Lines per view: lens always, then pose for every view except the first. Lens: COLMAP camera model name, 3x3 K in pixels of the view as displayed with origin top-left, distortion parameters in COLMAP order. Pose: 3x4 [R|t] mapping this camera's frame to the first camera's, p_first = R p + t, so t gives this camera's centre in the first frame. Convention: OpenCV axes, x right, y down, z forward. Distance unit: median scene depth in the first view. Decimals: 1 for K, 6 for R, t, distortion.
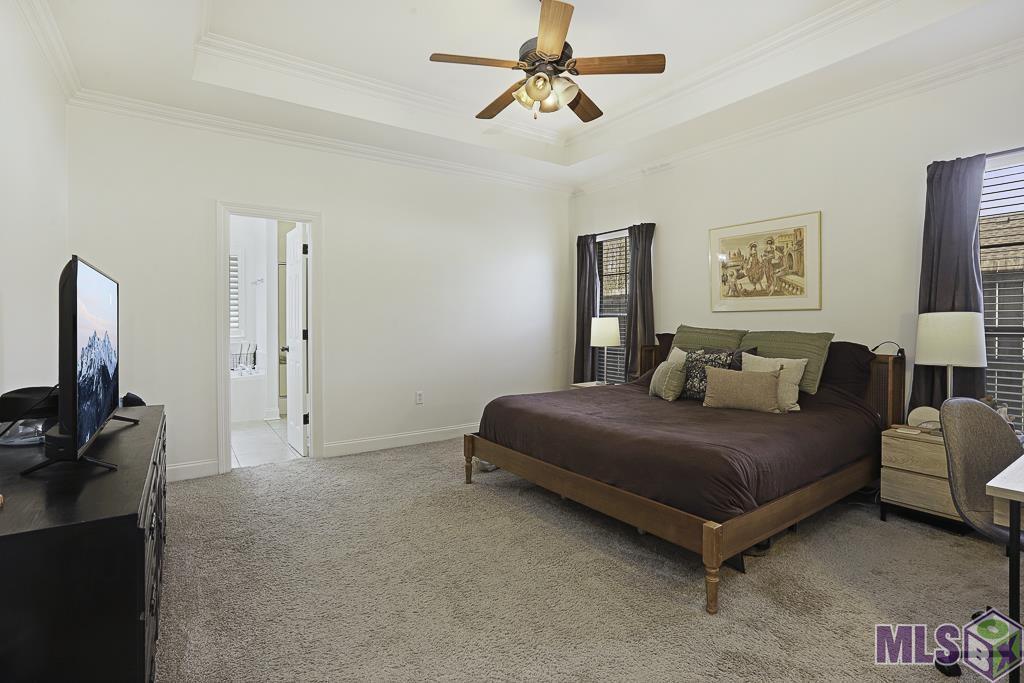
lens RADIAL K [[479.7, 0, 527.4], [0, 479.7, 329.5], [0, 0, 1]] dist [-0.062110, 0.030008]
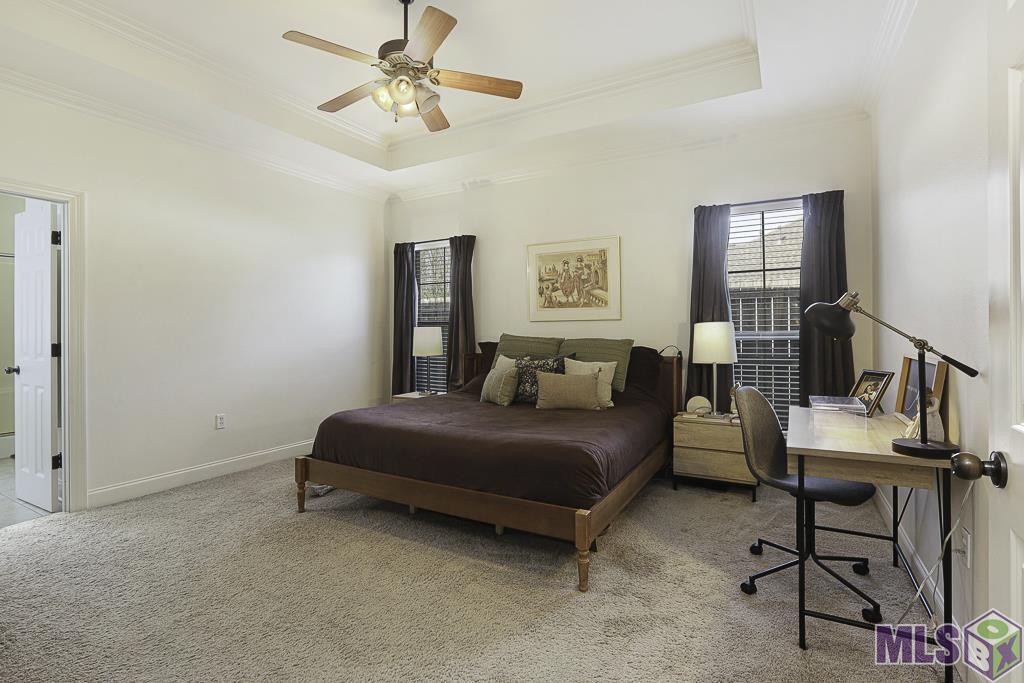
lens RADIAL K [[489.3, 0, 493.6], [0, 489.3, 330.2], [0, 0, 1]] dist [-0.069269, 0.032726]
pose [[0.909785, -0.005386, 0.415044, -0.180994], [0.012379, 0.999823, -0.014161, -0.002291], [-0.414895, 0.018021, 0.909691, 0.024147]]
